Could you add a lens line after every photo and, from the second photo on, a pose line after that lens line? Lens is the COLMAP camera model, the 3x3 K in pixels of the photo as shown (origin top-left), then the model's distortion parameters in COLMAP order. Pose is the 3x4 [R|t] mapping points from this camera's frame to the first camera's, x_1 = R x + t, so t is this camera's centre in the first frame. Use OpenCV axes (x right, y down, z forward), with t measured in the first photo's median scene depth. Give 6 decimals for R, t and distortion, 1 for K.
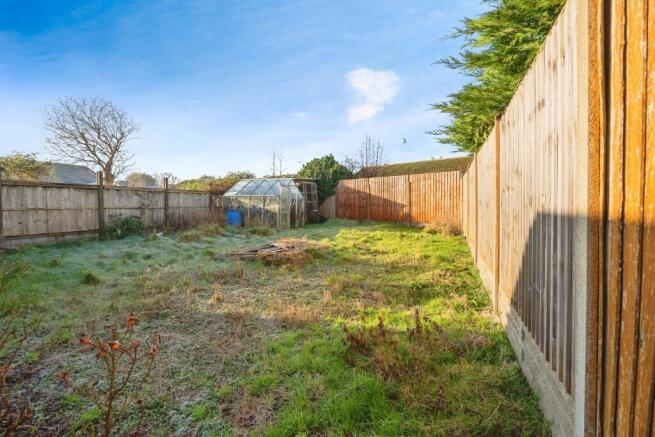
lens RADIAL K [[275.5, 0, 327.2], [0, 275.5, 209.1], [0, 0, 1]] dist [0.000364, 0.000021]
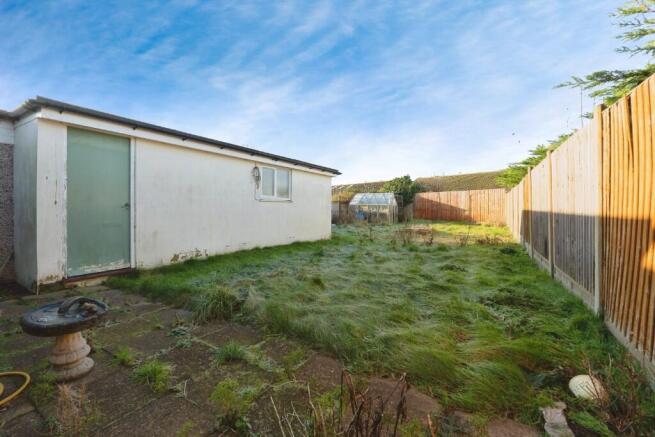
lens RADIAL K [[275.5, 0, 327.2], [0, 275.5, 209.1], [0, 0, 1]] dist [0.000364, 0.000021]
pose [[0.993087, -0.002536, -0.117356, -0.301982], [0.000525, 0.999853, -0.017164, 0.006678], [0.117382, 0.016983, 0.992942, -0.605565]]
